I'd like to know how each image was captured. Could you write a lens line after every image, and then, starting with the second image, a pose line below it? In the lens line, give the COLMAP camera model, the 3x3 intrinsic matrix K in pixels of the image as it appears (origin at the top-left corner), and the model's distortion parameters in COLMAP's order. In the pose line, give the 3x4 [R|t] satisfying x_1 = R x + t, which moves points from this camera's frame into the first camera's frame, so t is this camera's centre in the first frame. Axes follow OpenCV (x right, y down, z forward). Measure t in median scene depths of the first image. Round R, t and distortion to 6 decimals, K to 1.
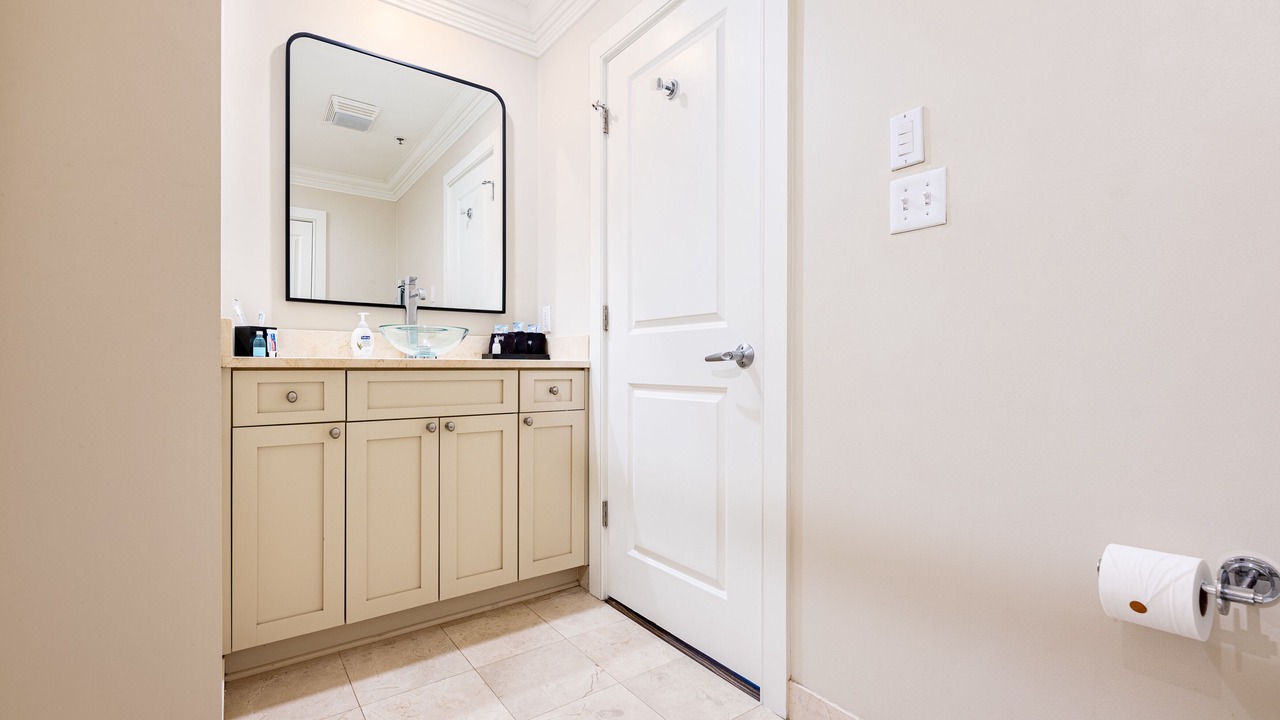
lens RADIAL K [[527.8, 0, 641.1], [0, 527.8, 351.7], [0, 0, 1]] dist [0.001968, -0.000387]
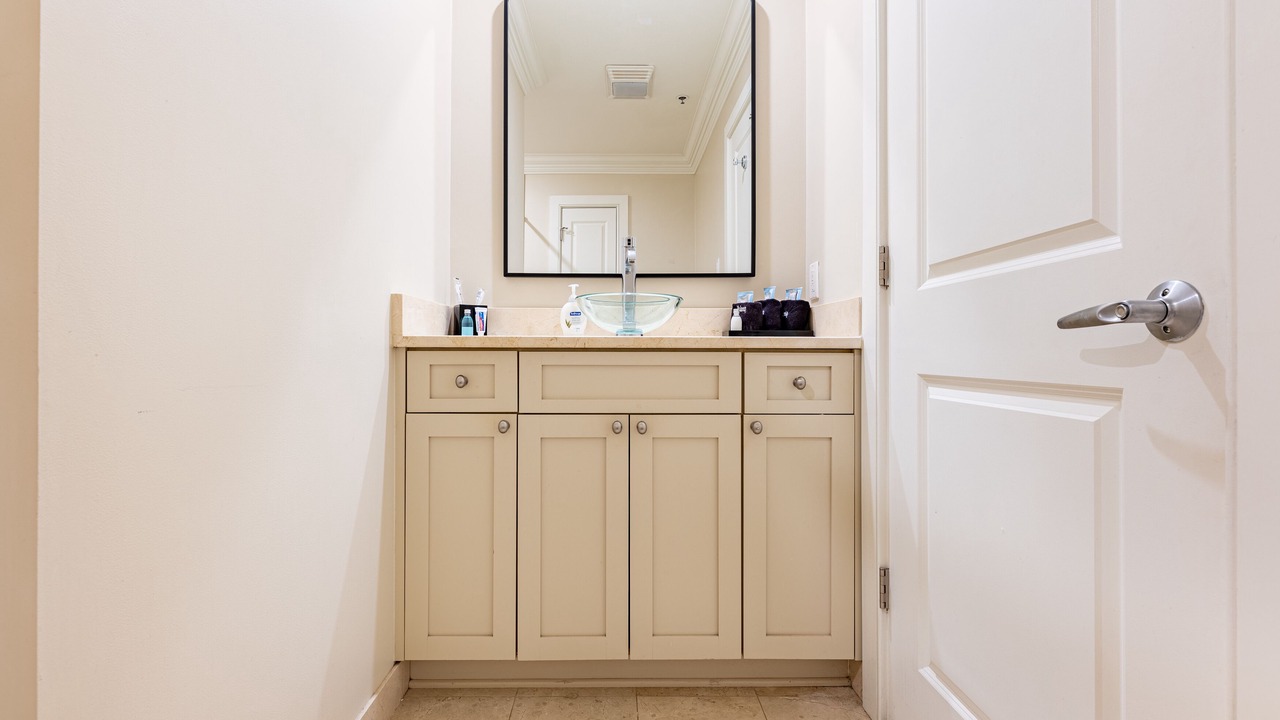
lens RADIAL K [[569.9, 0, 637.8], [0, 569.9, 343.9], [0, 0, 1]] dist [0.000407, -0.000332]
pose [[0.809910, -0.010063, -0.586468, 0.093421], [0.016432, 0.999850, 0.005536, 0.018183], [0.586324, -0.014120, 0.809954, 0.319168]]
